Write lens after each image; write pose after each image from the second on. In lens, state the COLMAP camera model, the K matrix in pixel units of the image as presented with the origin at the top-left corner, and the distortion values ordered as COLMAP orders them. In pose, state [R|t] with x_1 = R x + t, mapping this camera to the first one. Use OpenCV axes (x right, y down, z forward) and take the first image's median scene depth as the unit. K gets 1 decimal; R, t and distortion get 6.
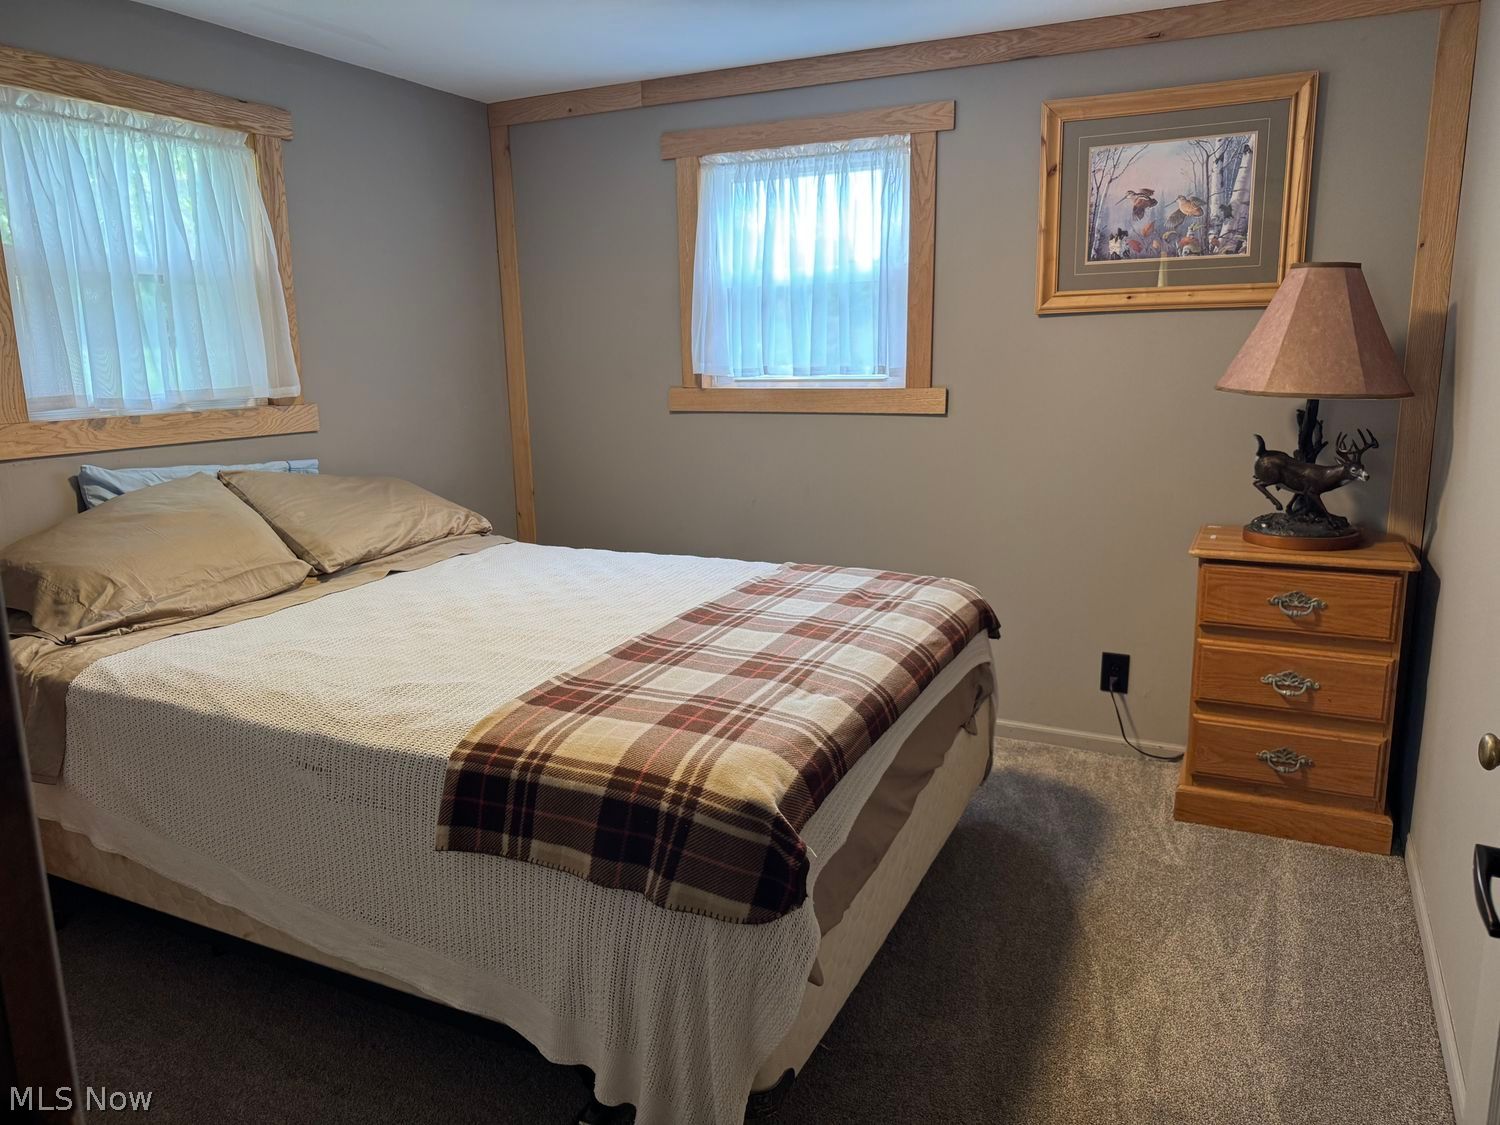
lens RADIAL K [[1035.9, 0, 755.1], [0, 1035.9, 562.5], [0, 0, 1]] dist [0.018966, -0.017872]
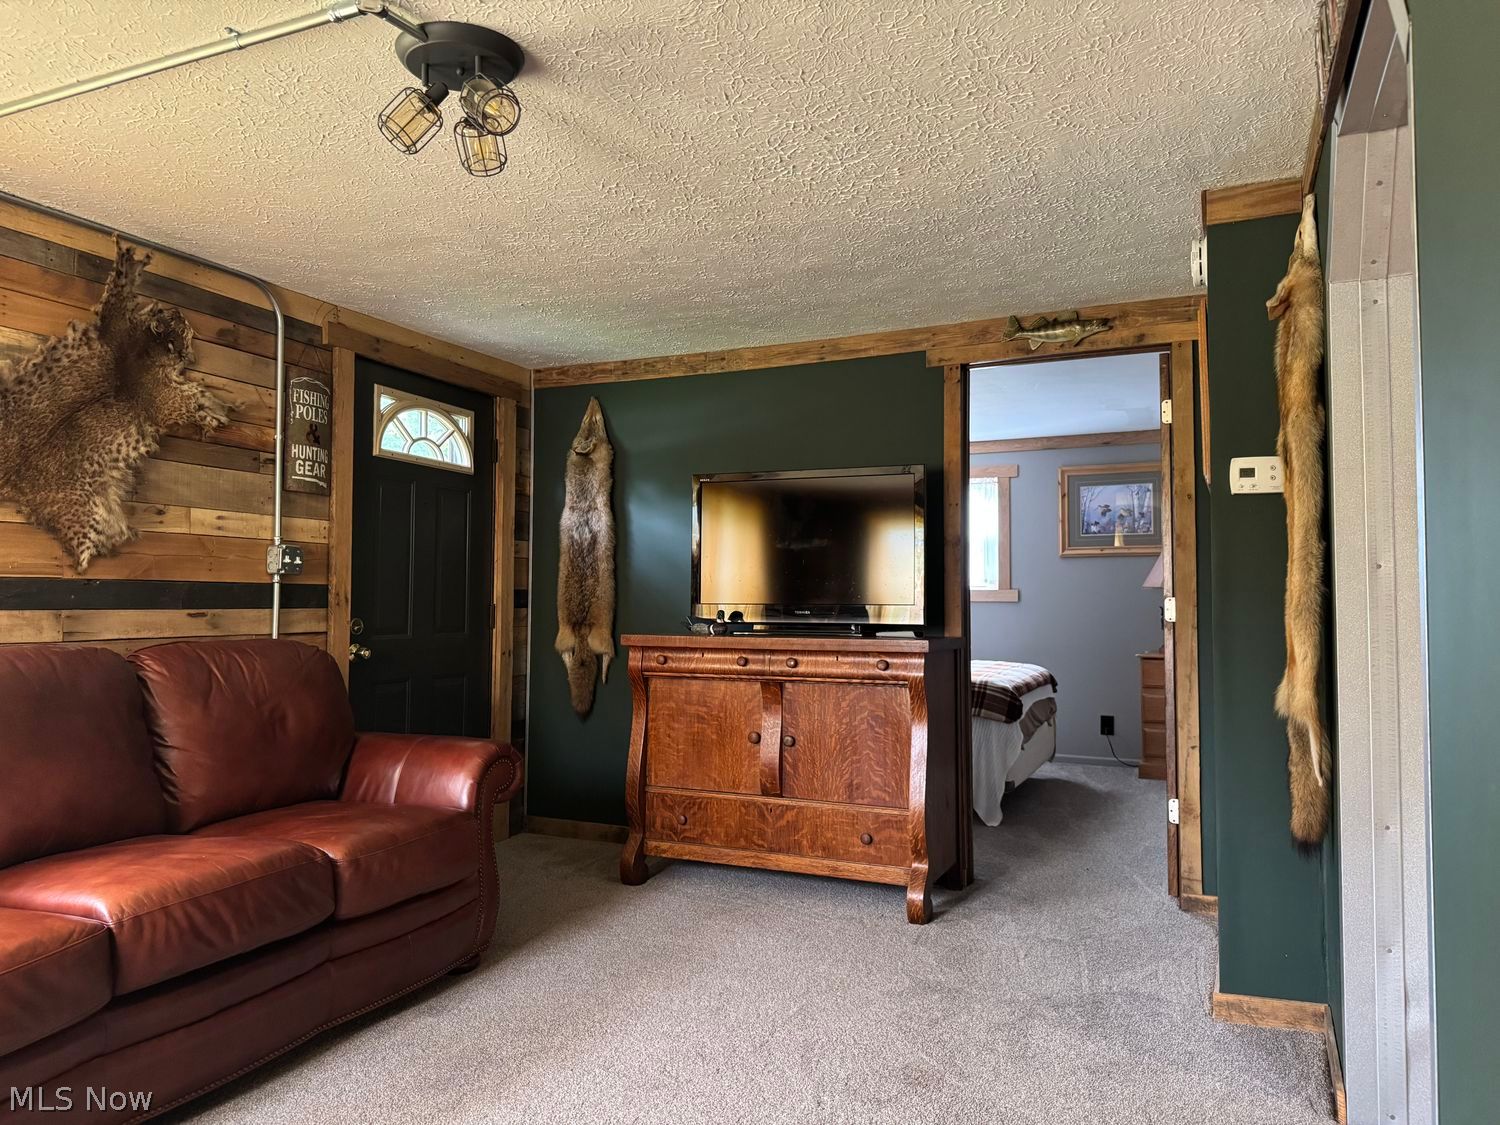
lens RADIAL K [[1035.9, 0, 745.3], [0, 1035.9, 564.3], [0, 0, 1]] dist [0.018966, -0.017872]
pose [[0.999679, 0.021439, 0.013537, -0.437832], [-0.017487, 0.969572, -0.244180, 0.332681], [-0.018360, 0.243864, 0.969636, -1.146252]]
